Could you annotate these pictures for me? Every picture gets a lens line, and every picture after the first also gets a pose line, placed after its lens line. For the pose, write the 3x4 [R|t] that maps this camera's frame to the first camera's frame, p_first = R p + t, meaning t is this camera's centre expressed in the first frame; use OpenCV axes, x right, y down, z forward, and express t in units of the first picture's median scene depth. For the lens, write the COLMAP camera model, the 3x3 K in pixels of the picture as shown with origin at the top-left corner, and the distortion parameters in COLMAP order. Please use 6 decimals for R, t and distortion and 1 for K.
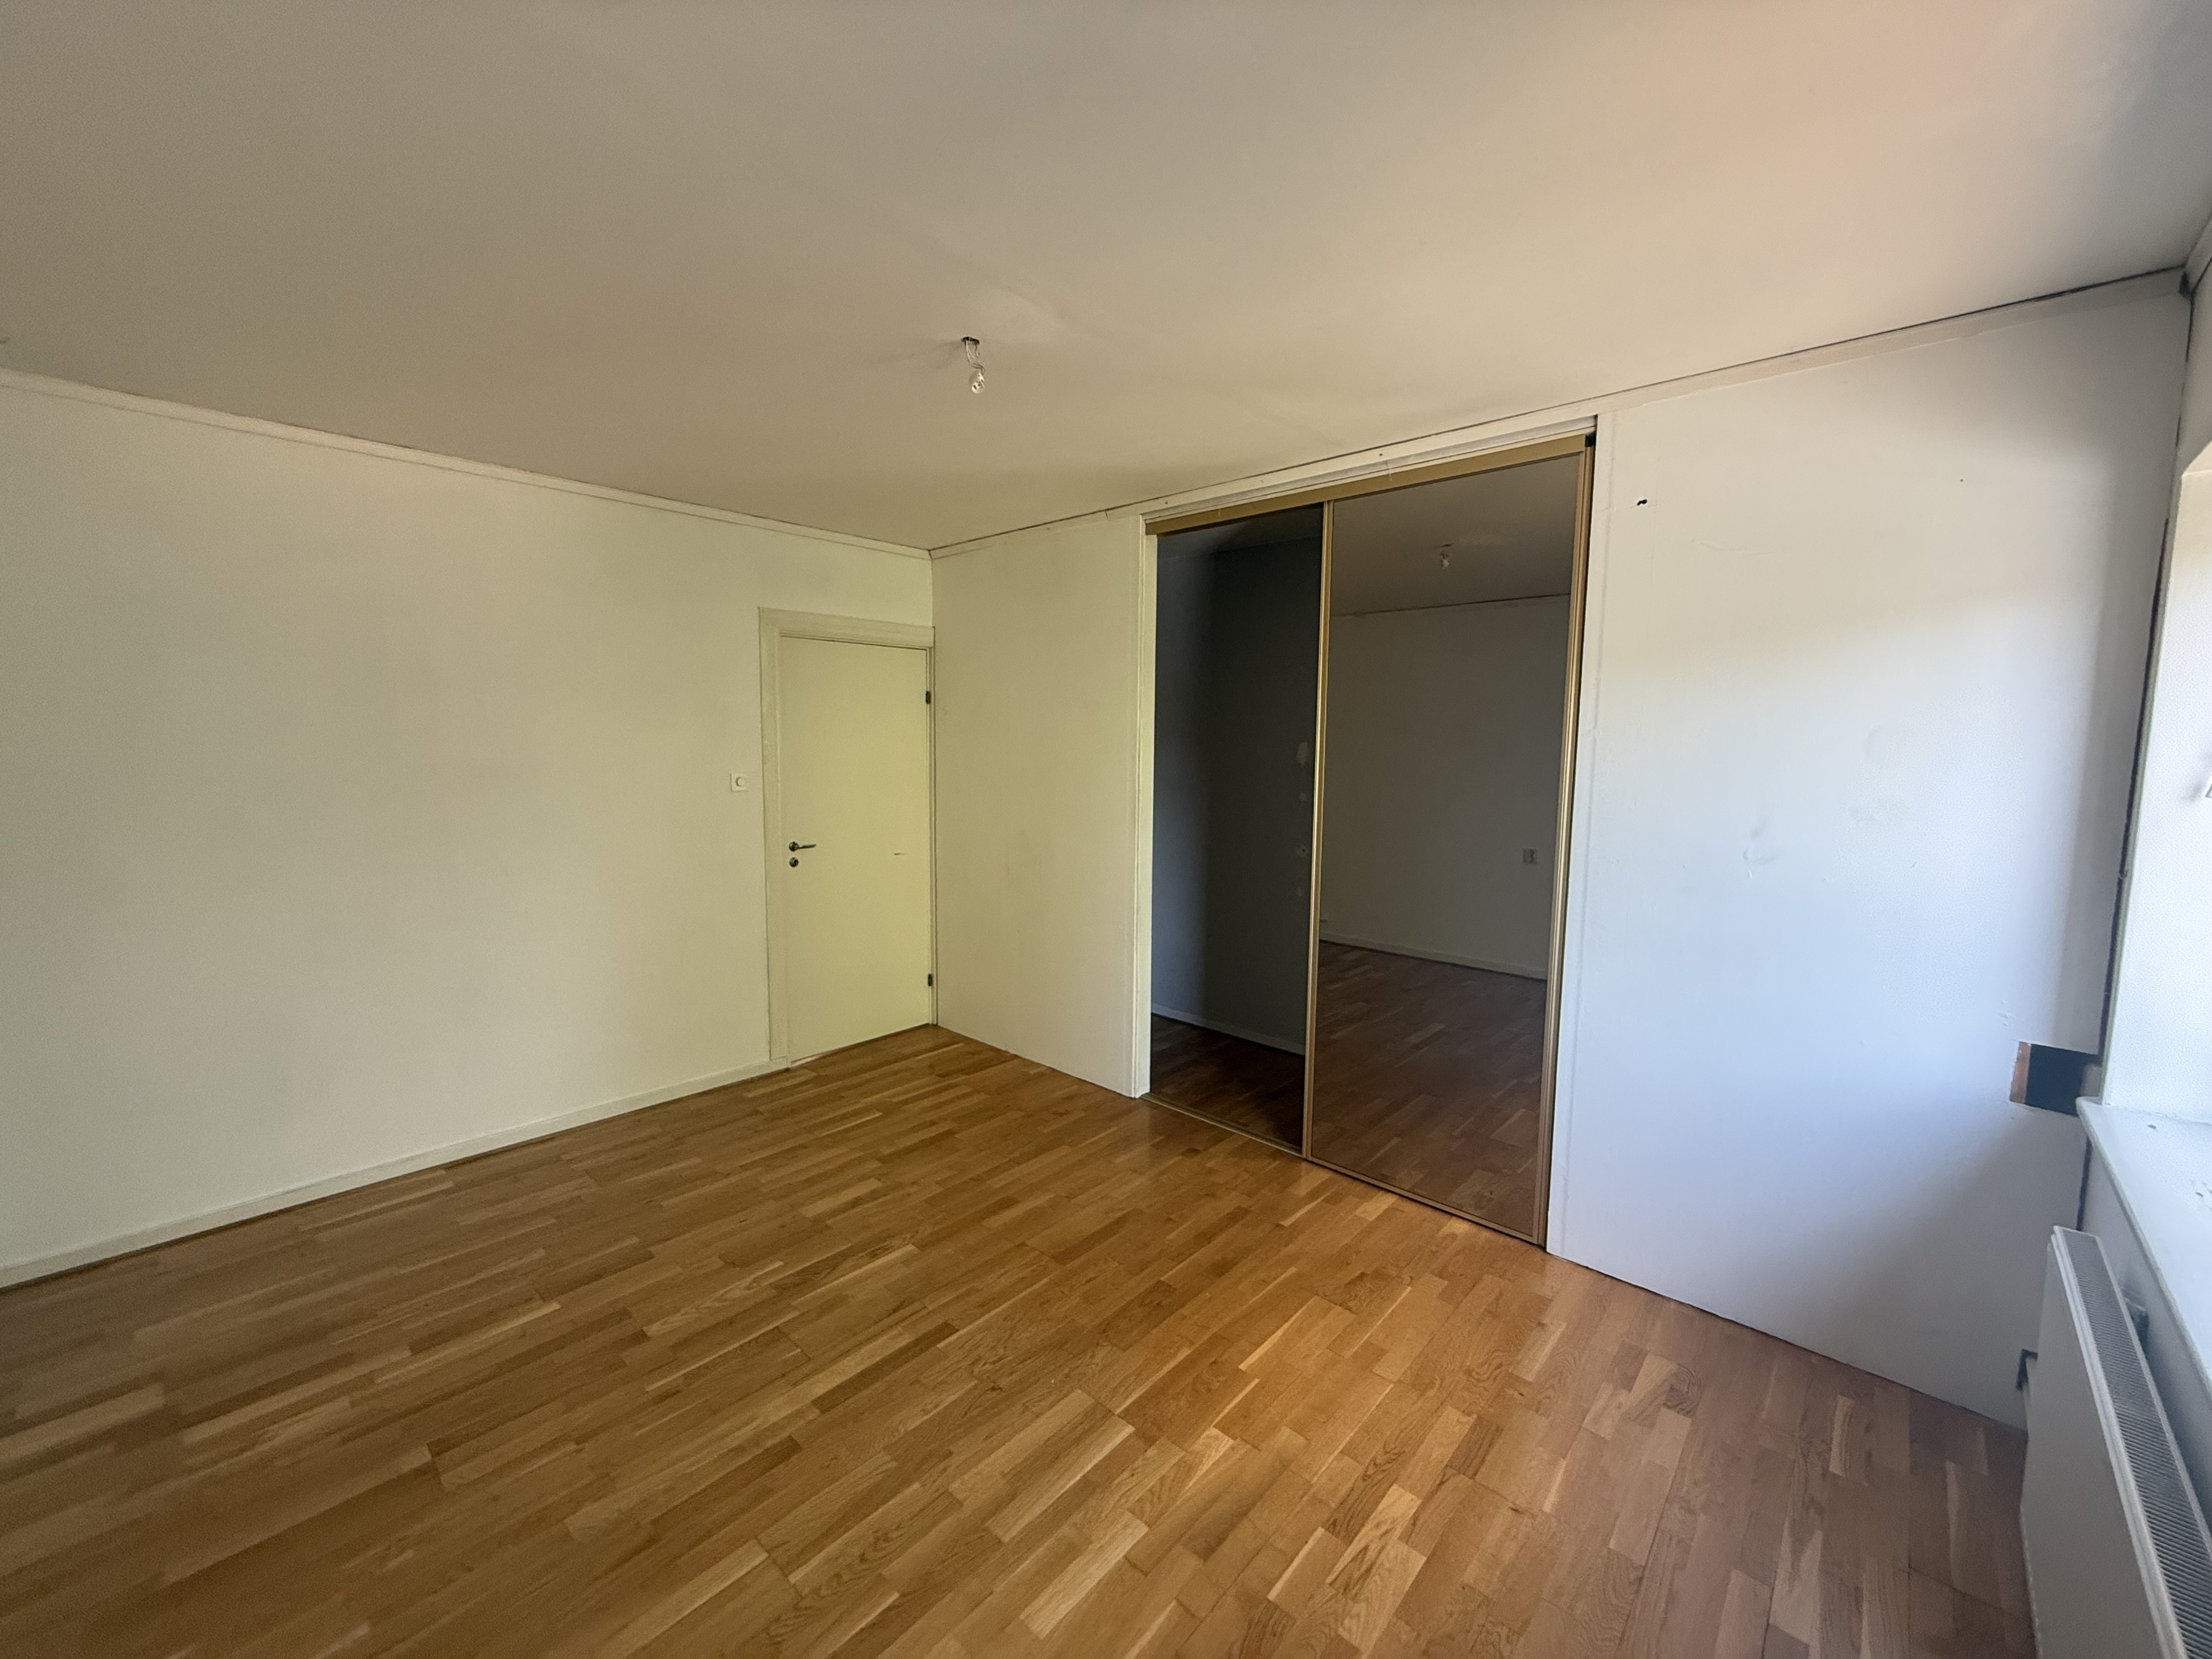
lens RADIAL K [[877.5, 0, 1099.2], [0, 877.5, 828.0], [0, 0, 1]] dist [0.000413, -0.000039]
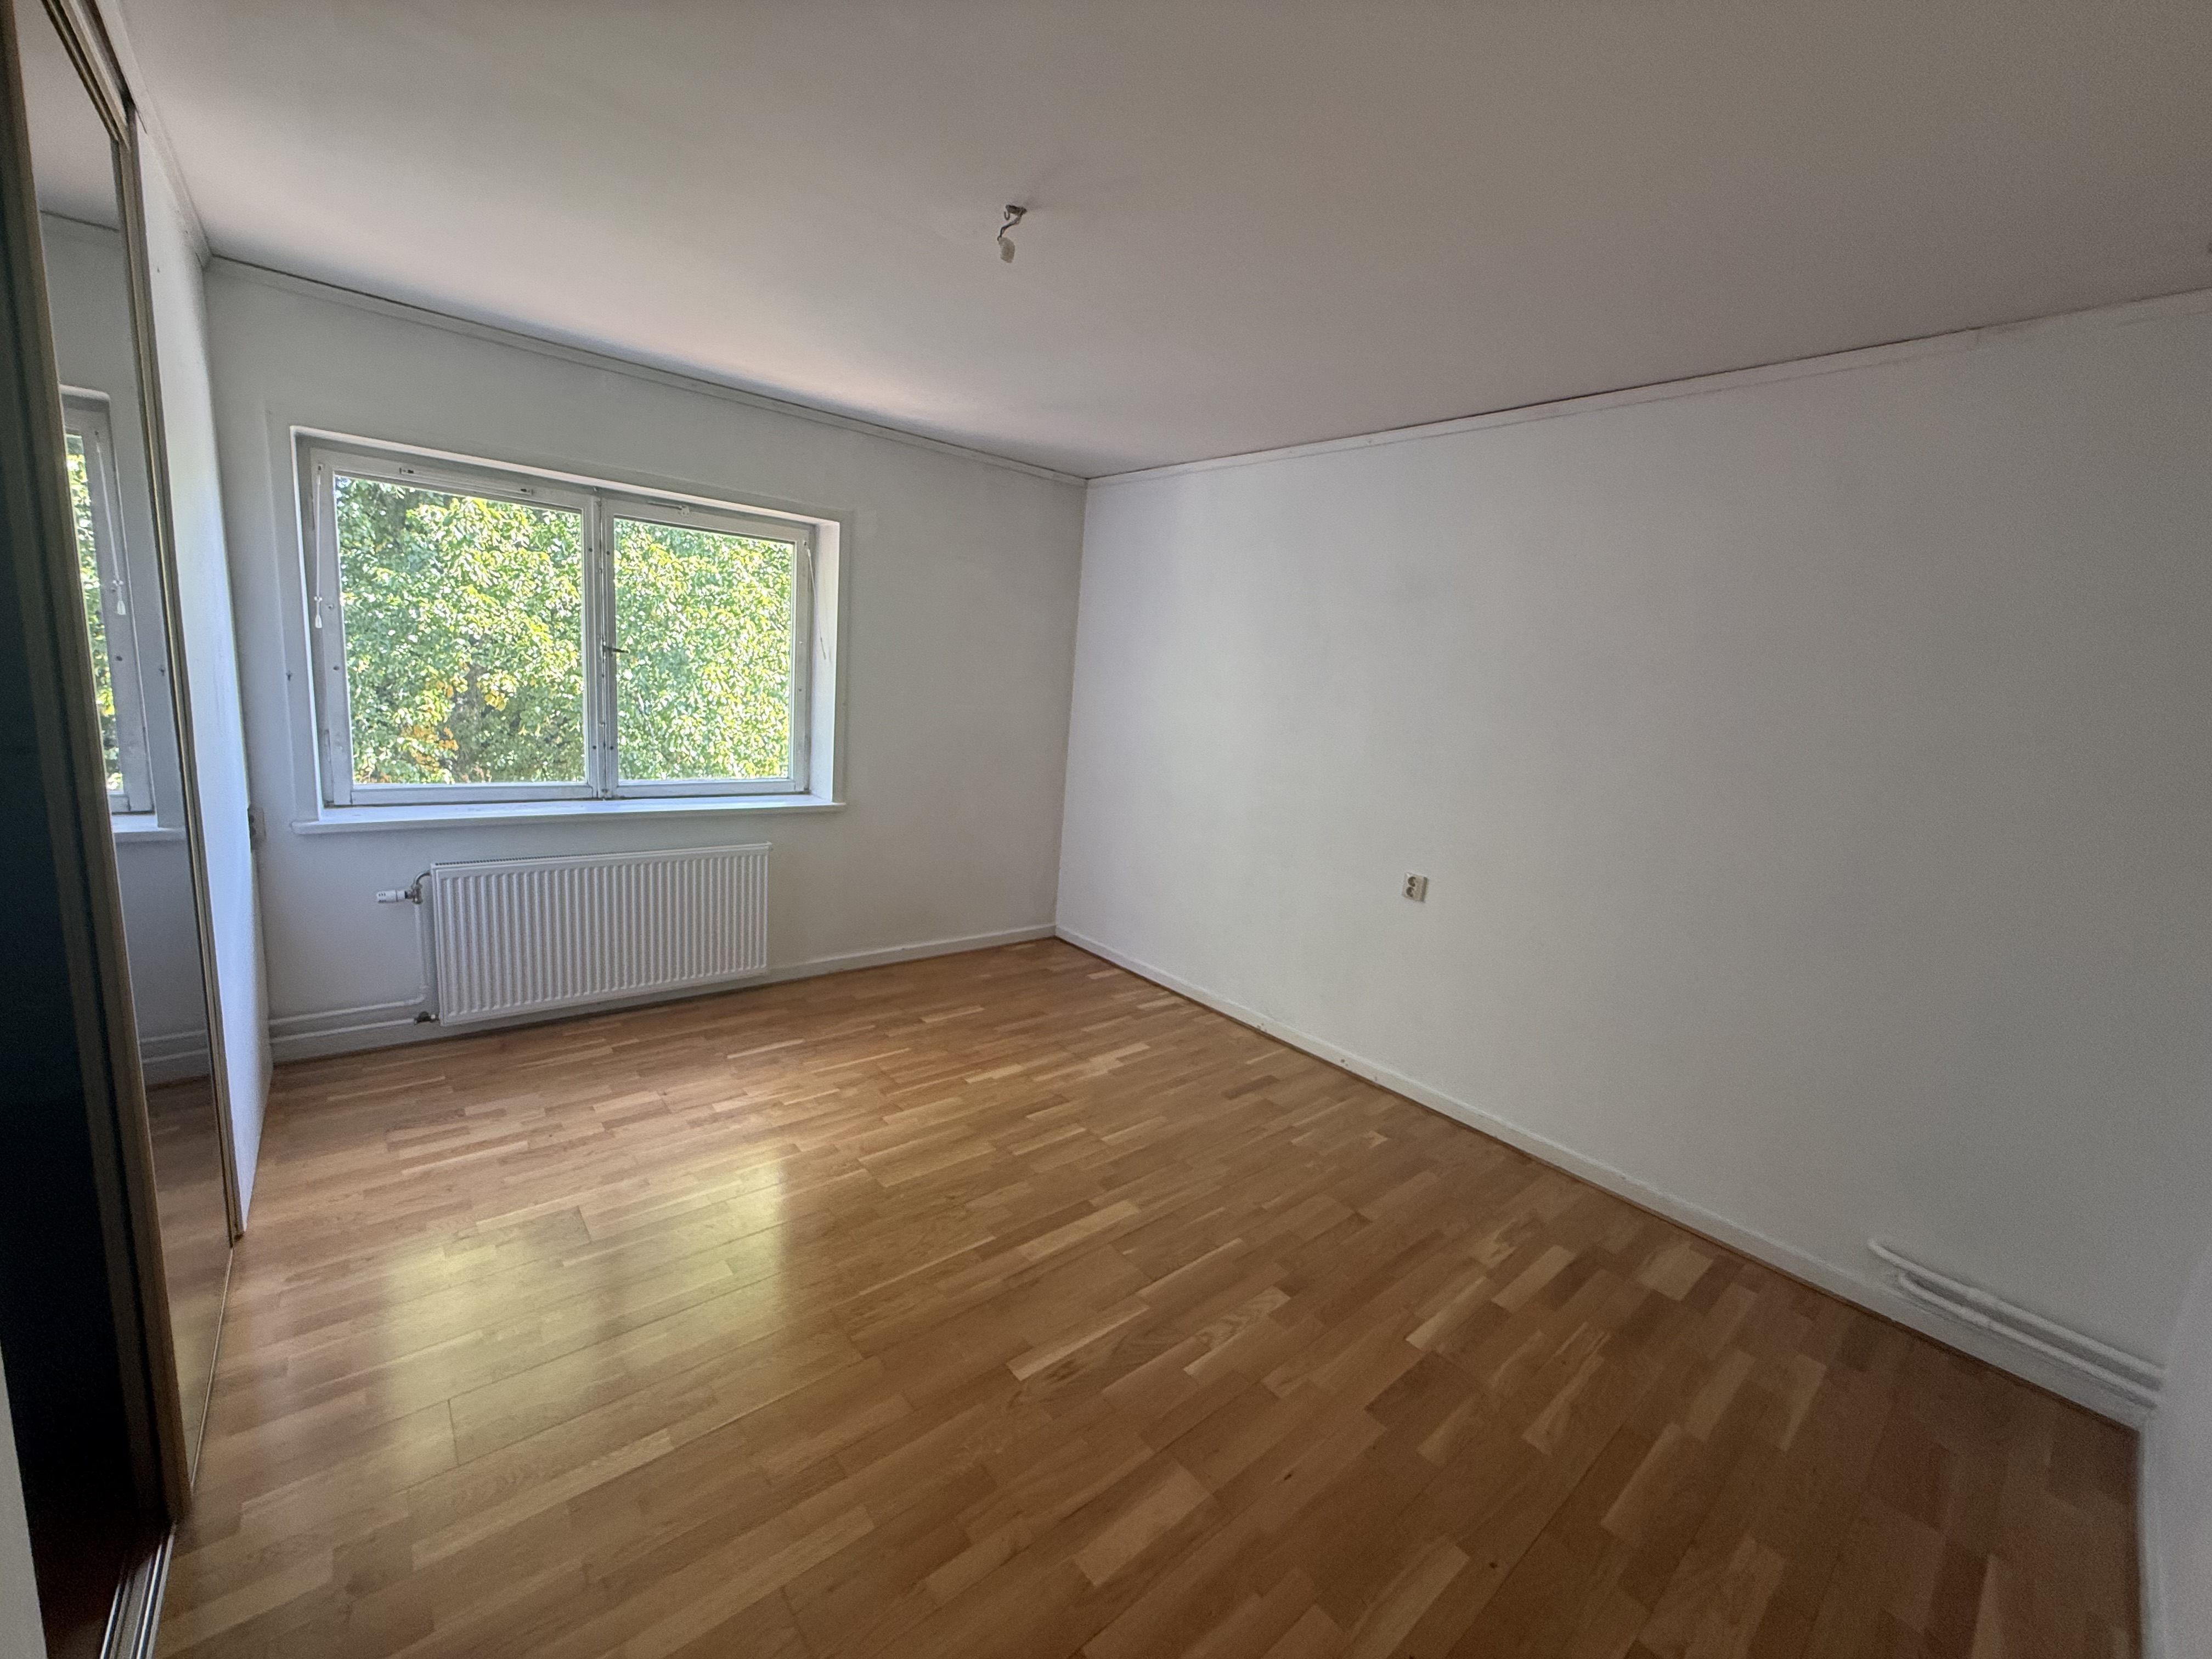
lens RADIAL K [[886.8, 0, 1106.0], [0, 886.8, 829.5], [0, 0, 1]] dist [0.001879, 0.000131]
pose [[-0.989378, -0.107098, 0.098294, -0.380504], [-0.076052, 0.957603, 0.277872, -0.192021], [-0.123886, 0.267445, -0.955576, 1.933049]]
